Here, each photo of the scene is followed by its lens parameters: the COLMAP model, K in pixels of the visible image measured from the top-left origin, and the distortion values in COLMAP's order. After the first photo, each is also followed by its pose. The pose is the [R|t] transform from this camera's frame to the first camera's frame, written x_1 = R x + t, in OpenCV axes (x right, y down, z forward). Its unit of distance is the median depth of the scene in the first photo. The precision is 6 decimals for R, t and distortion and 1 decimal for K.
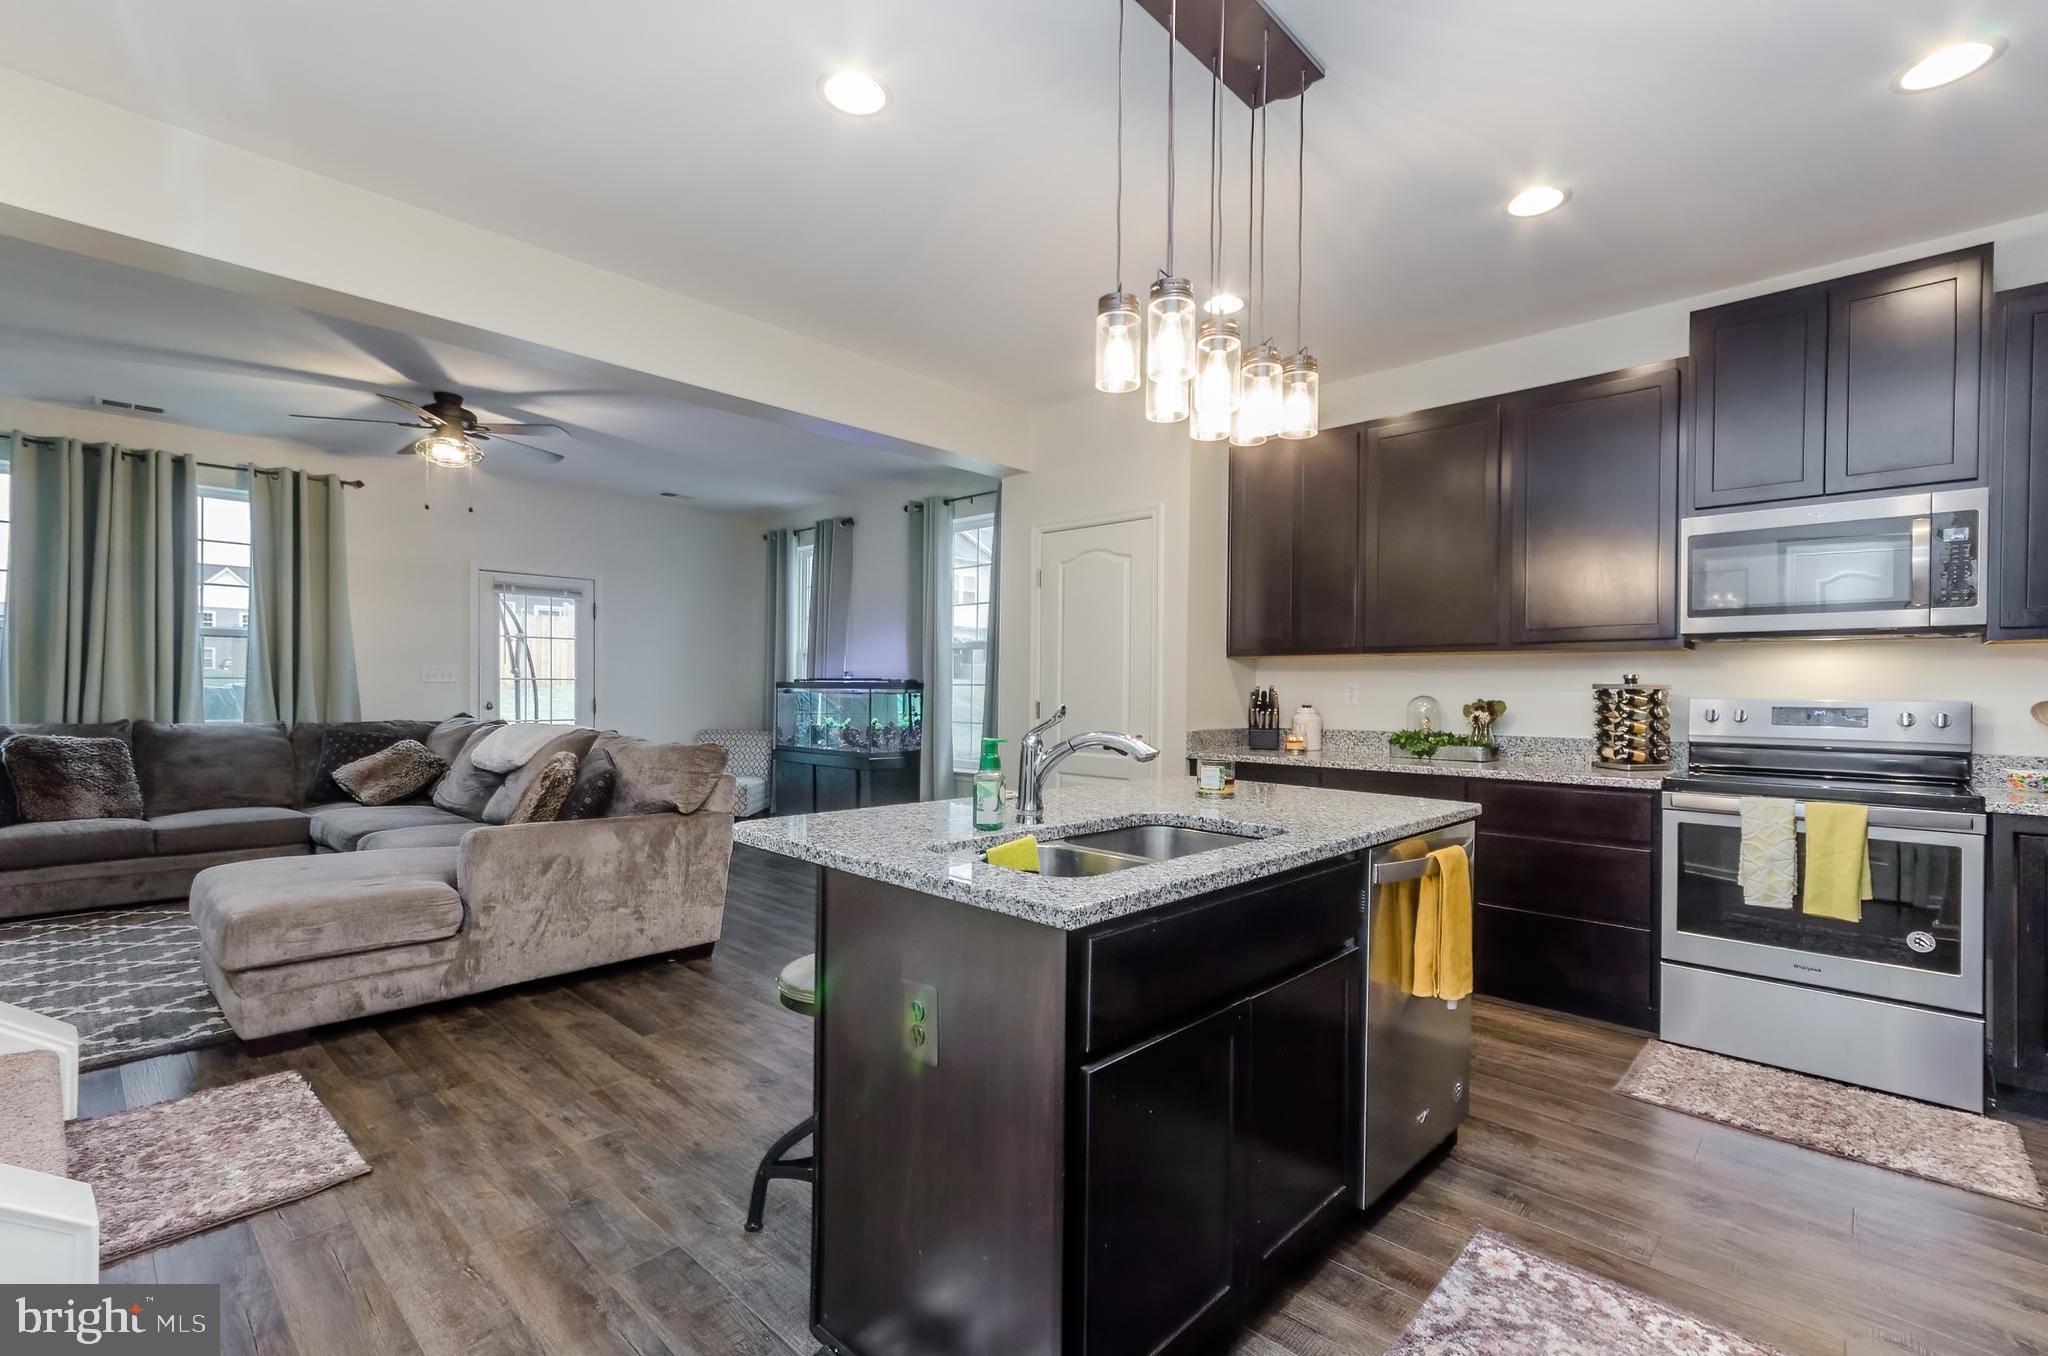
lens RADIAL K [[902.3, 0, 1053.9], [0, 902.3, 684.9], [0, 0, 1]] dist [0.000341, 0.000765]
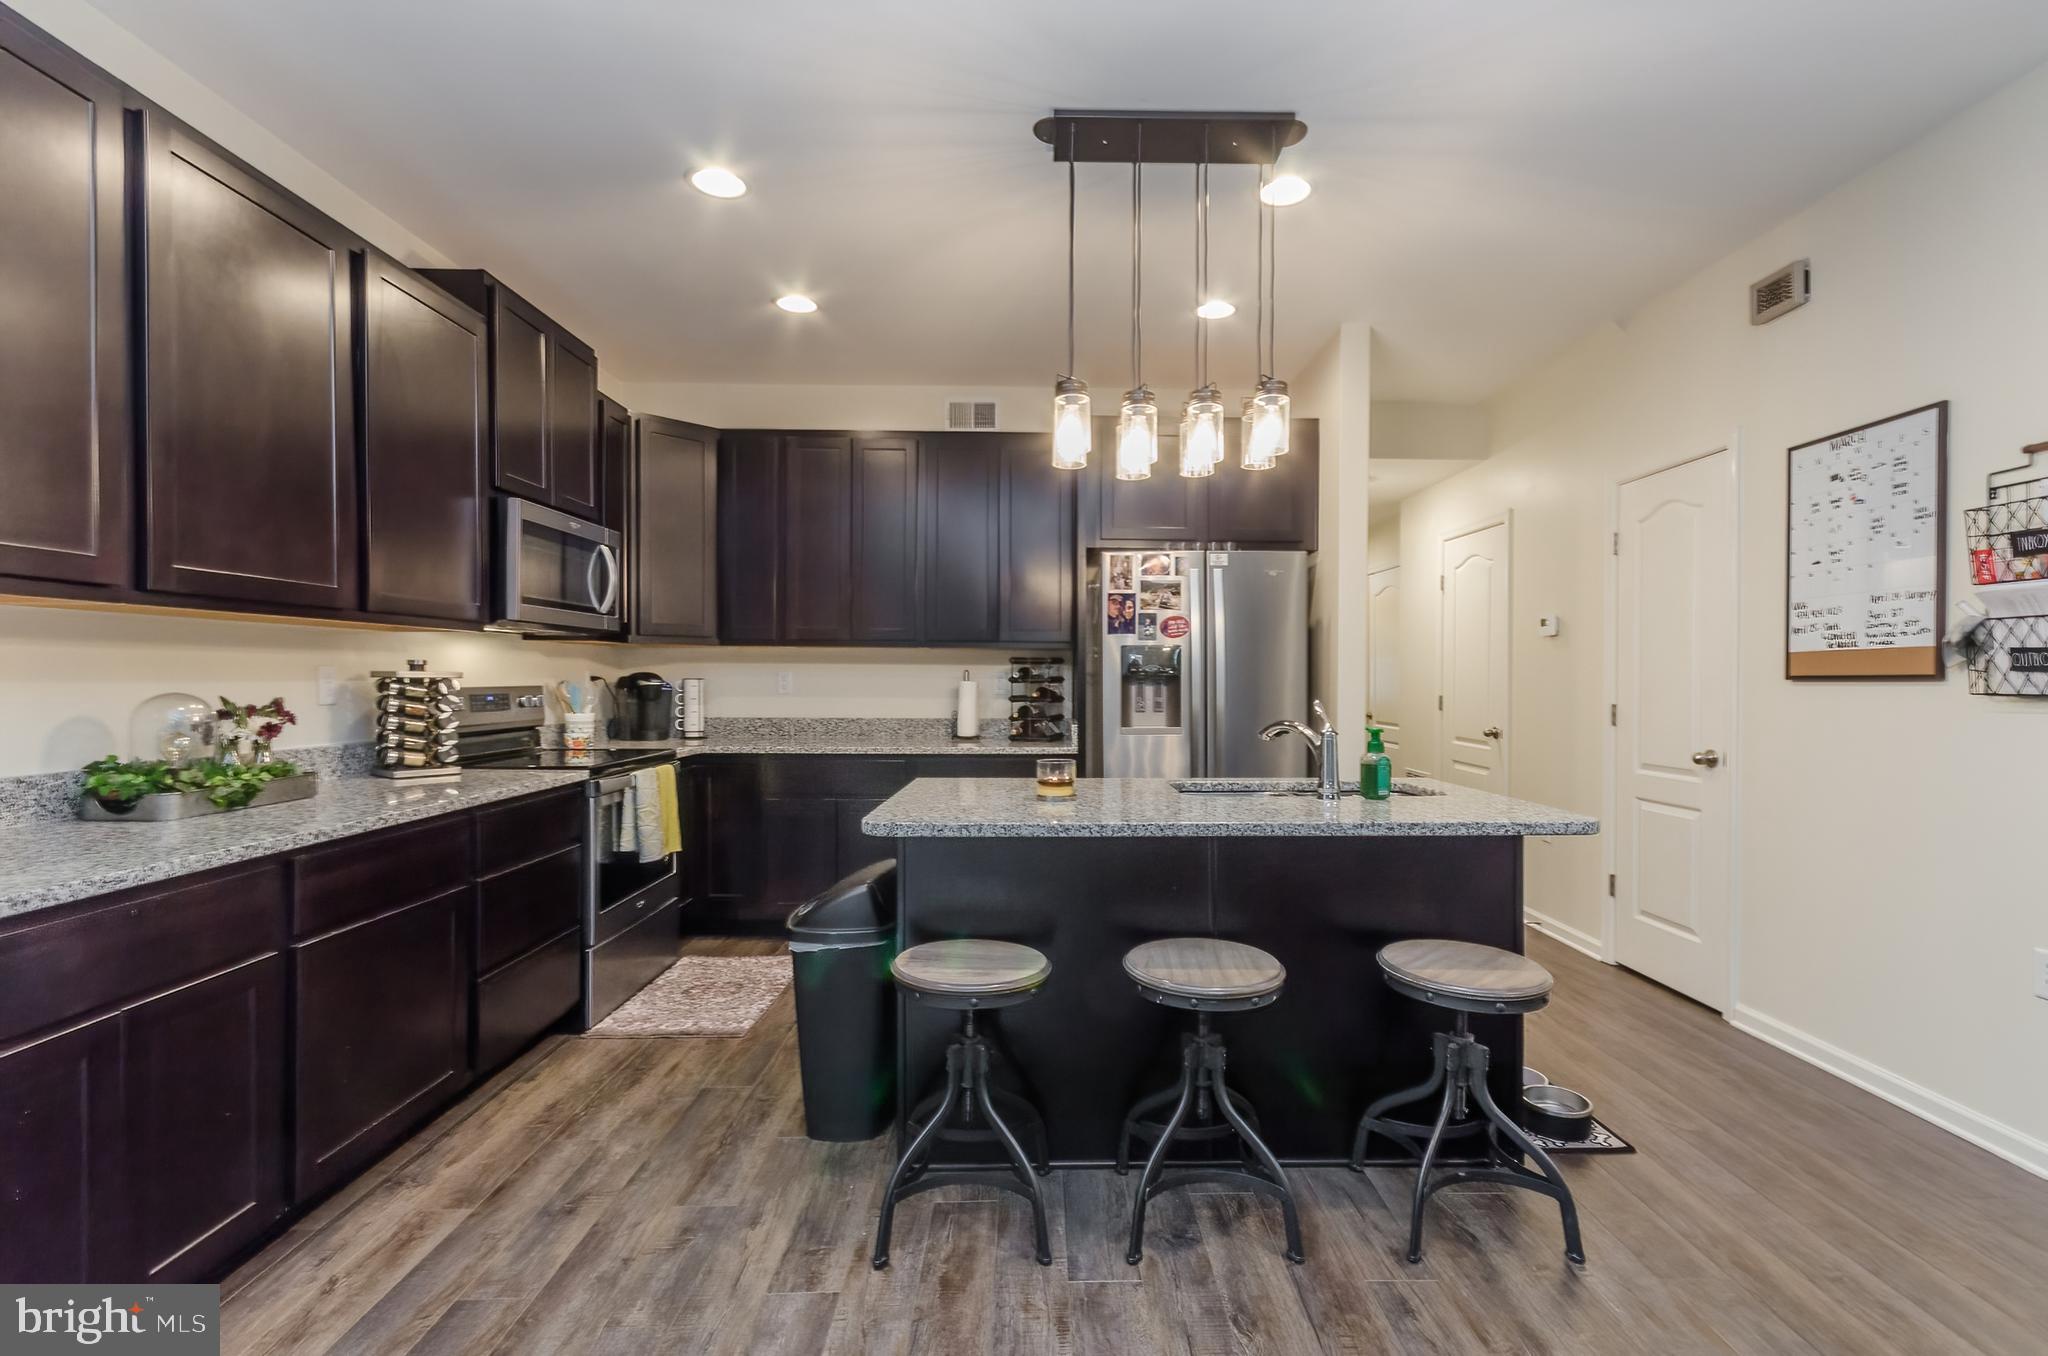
lens RADIAL K [[902.3, 0, 1053.9], [0, 902.3, 684.9], [0, 0, 1]] dist [0.000341, 0.000765]
pose [[-0.689361, -0.016457, 0.724231, -0.257419], [-0.011812, 0.999864, 0.011477, -0.003902], [-0.724321, -0.000643, -0.689462, 0.834177]]
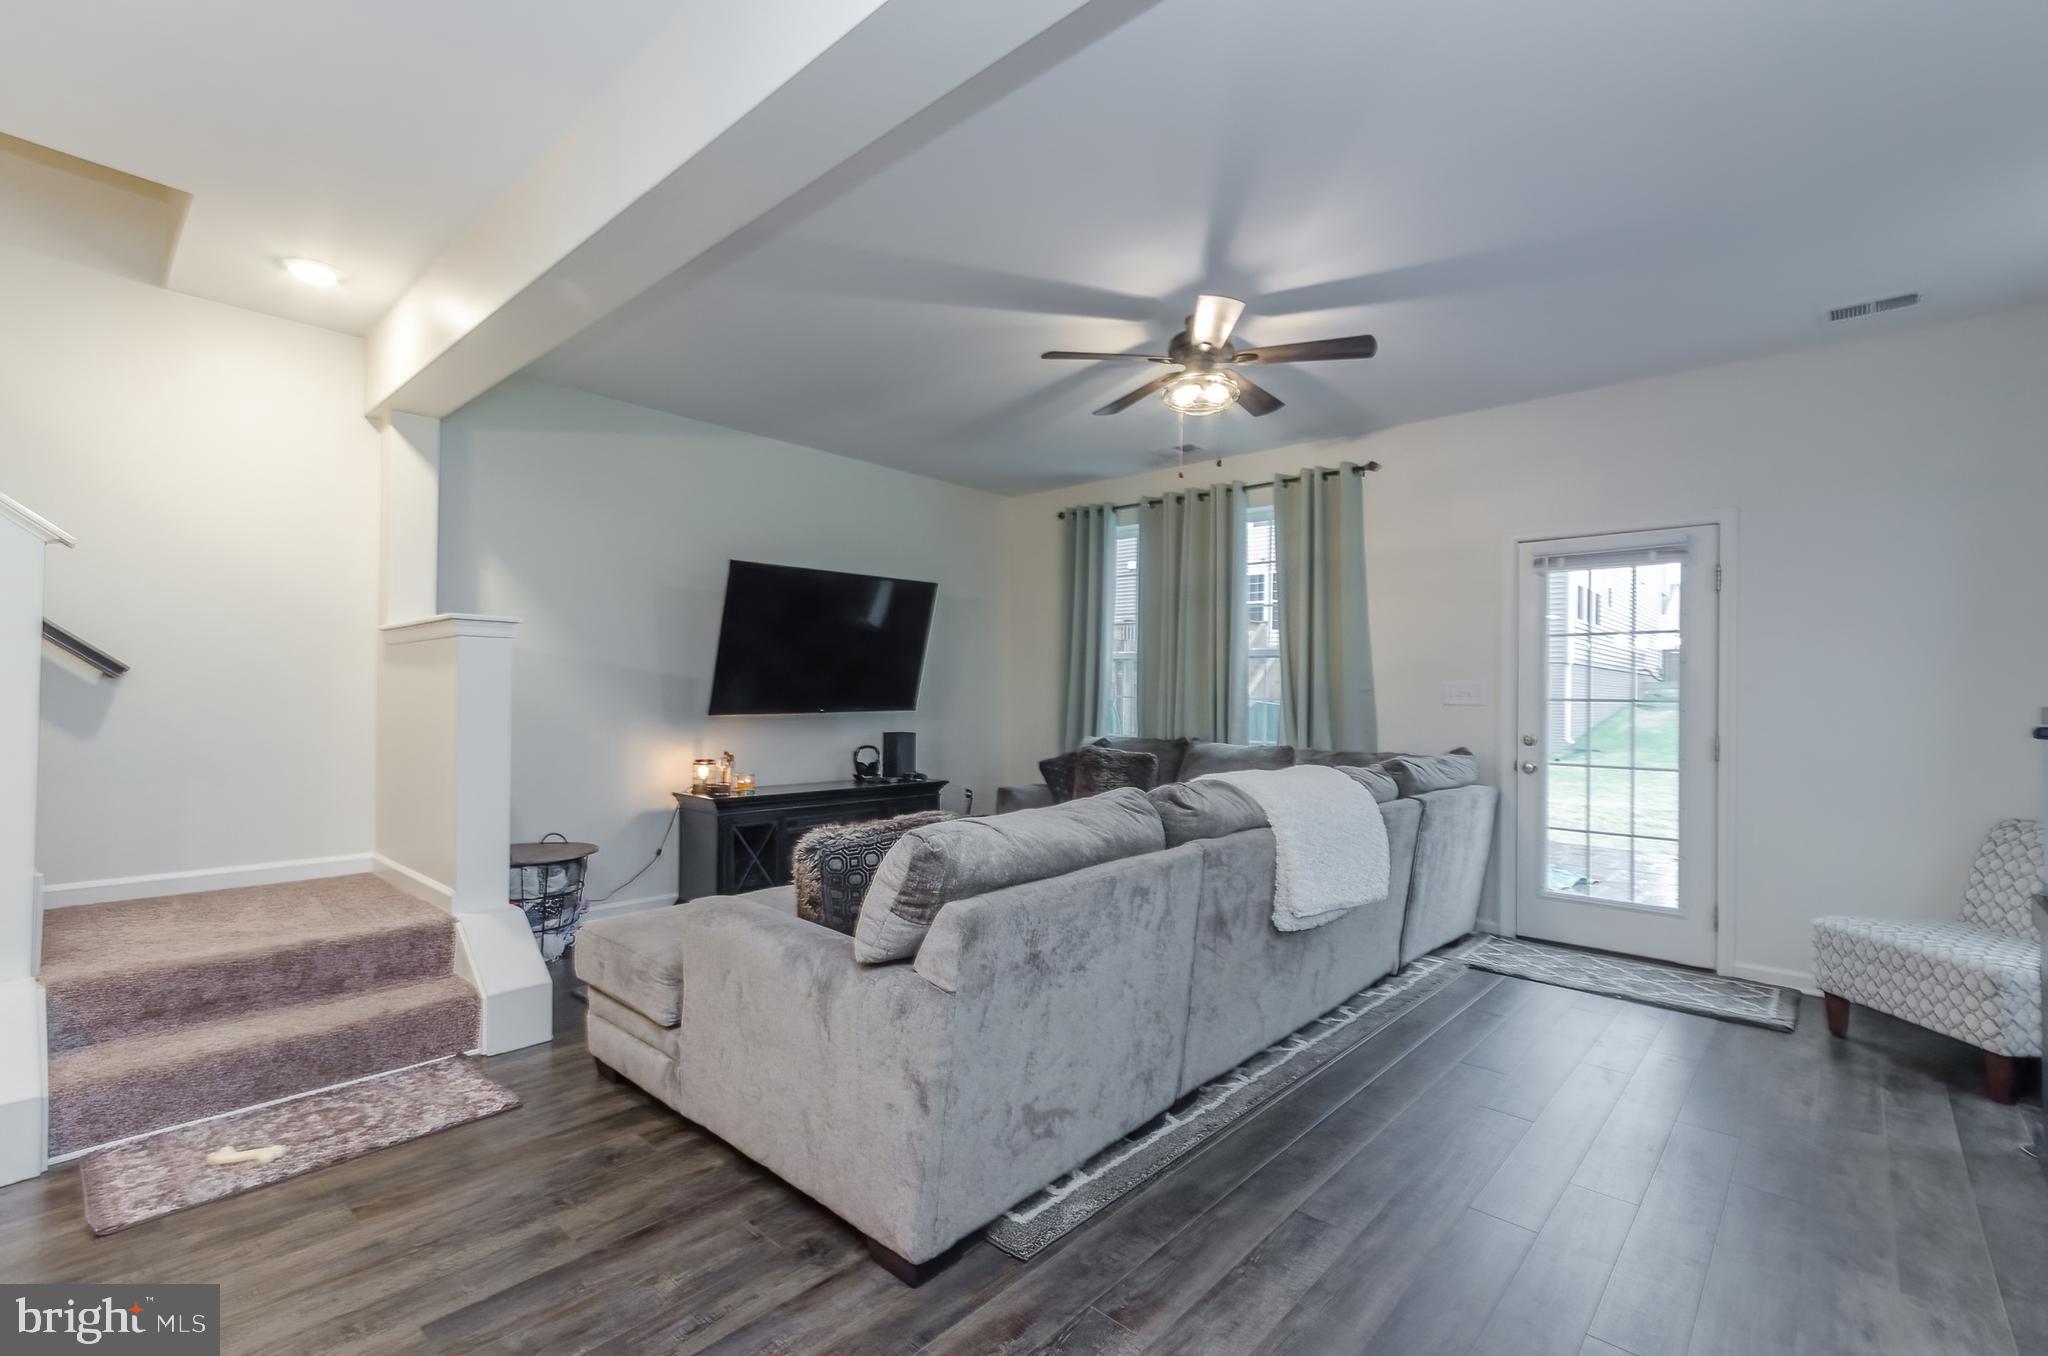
lens RADIAL K [[907.8, 0, 1025.8], [0, 907.8, 687.9], [0, 0, 1]] dist [0.004733, 0.000677]
pose [[0.005823, -0.014503, -0.999878, 0.077492], [-0.011054, 0.999833, -0.014567, -0.002941], [0.999922, 0.011137, 0.005661, 0.860949]]
